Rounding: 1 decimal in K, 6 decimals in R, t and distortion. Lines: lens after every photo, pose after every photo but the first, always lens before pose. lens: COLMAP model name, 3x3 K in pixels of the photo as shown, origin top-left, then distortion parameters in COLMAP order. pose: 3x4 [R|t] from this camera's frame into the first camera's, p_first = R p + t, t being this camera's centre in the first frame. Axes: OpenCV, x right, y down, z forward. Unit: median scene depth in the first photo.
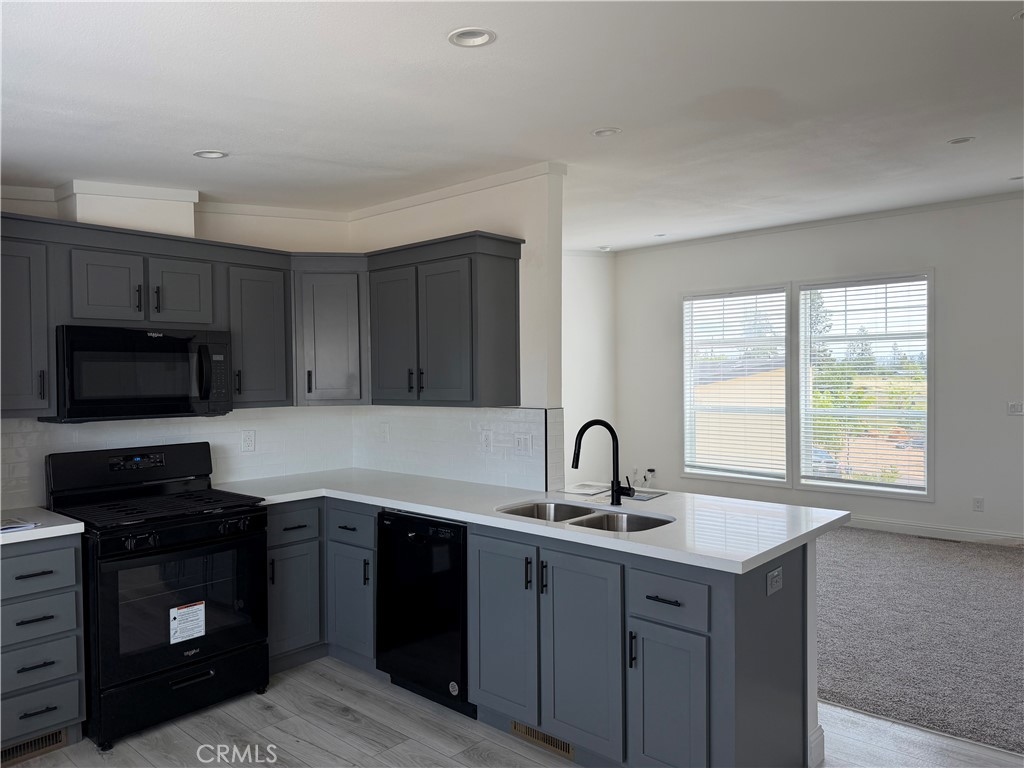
lens RADIAL K [[734.0, 0, 512.0], [0, 734.0, 384.0], [0, 0, 1]] dist [0.095753, -0.095671]
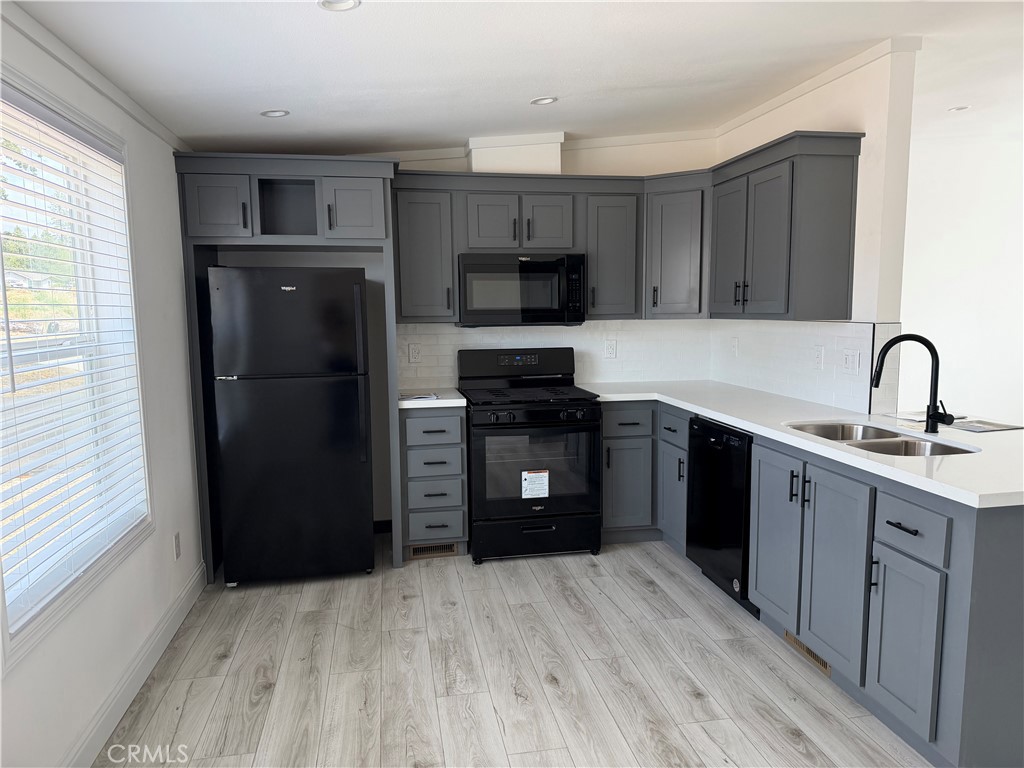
lens RADIAL K [[728.1, 0, 512.0], [0, 728.1, 384.0], [0, 0, 1]] dist [0.181024, -0.286779]
pose [[0.796640, 0.066753, -0.600757, 0.267297], [-0.005197, 0.994603, 0.103624, 0.016843], [0.604432, -0.079429, 0.792687, -0.003782]]
